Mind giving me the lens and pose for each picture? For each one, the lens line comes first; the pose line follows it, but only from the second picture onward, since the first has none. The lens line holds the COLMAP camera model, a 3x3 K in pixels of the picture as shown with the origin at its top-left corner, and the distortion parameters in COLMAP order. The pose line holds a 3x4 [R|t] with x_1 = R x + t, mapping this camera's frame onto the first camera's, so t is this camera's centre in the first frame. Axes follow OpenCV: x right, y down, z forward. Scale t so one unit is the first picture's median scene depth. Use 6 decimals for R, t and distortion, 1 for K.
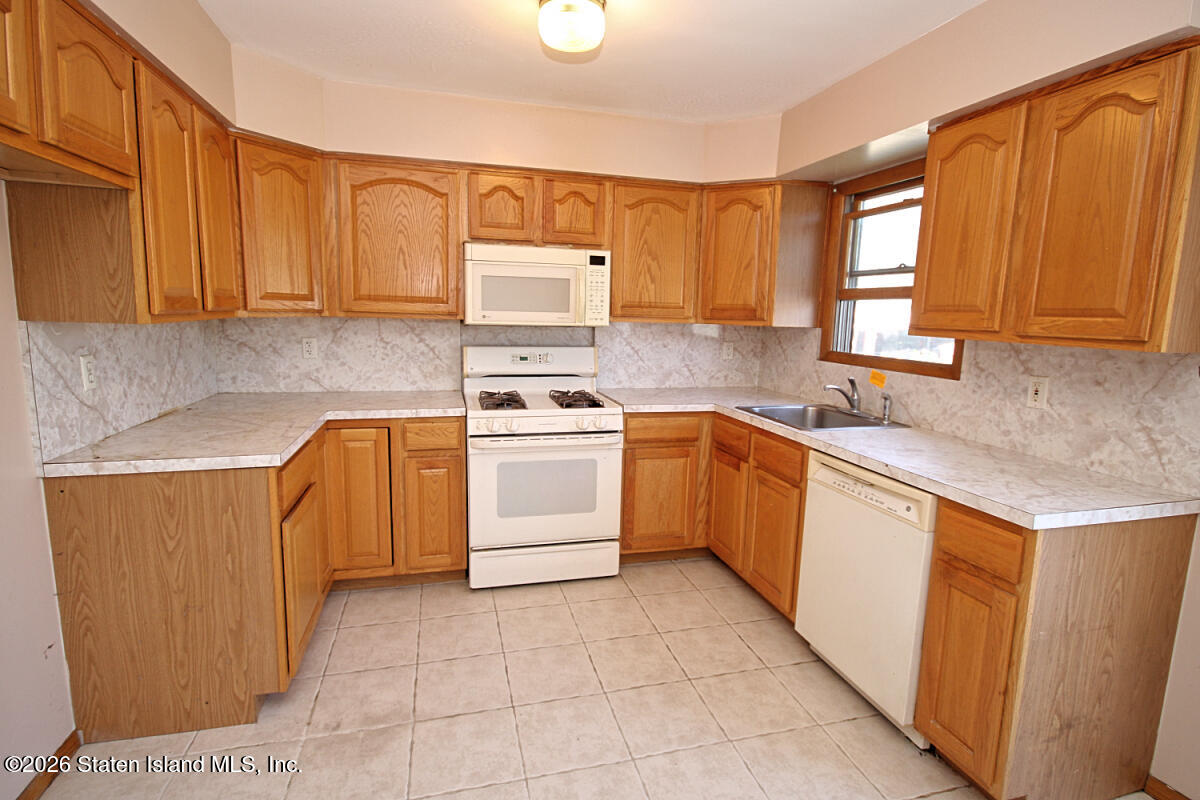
lens RADIAL K [[593.3, 0, 607.4], [0, 593.3, 398.8], [0, 0, 1]] dist [0.000376, 0.001194]
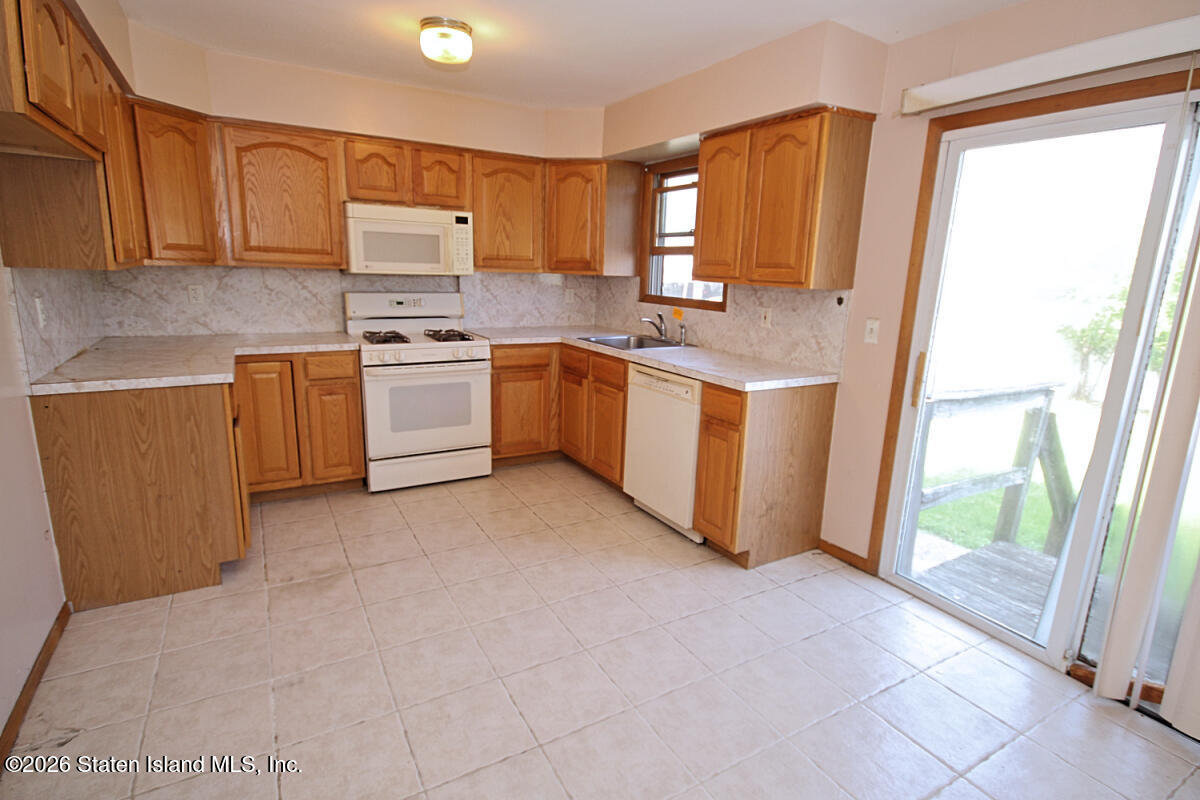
lens RADIAL K [[593.3, 0, 607.4], [0, 593.3, 398.8], [0, 0, 1]] dist [0.000376, 0.001194]
pose [[0.965678, -0.050947, 0.254695, -0.062296], [0.030792, 0.996115, 0.082506, 0.044000], [-0.257909, -0.071831, 0.963495, -0.298853]]
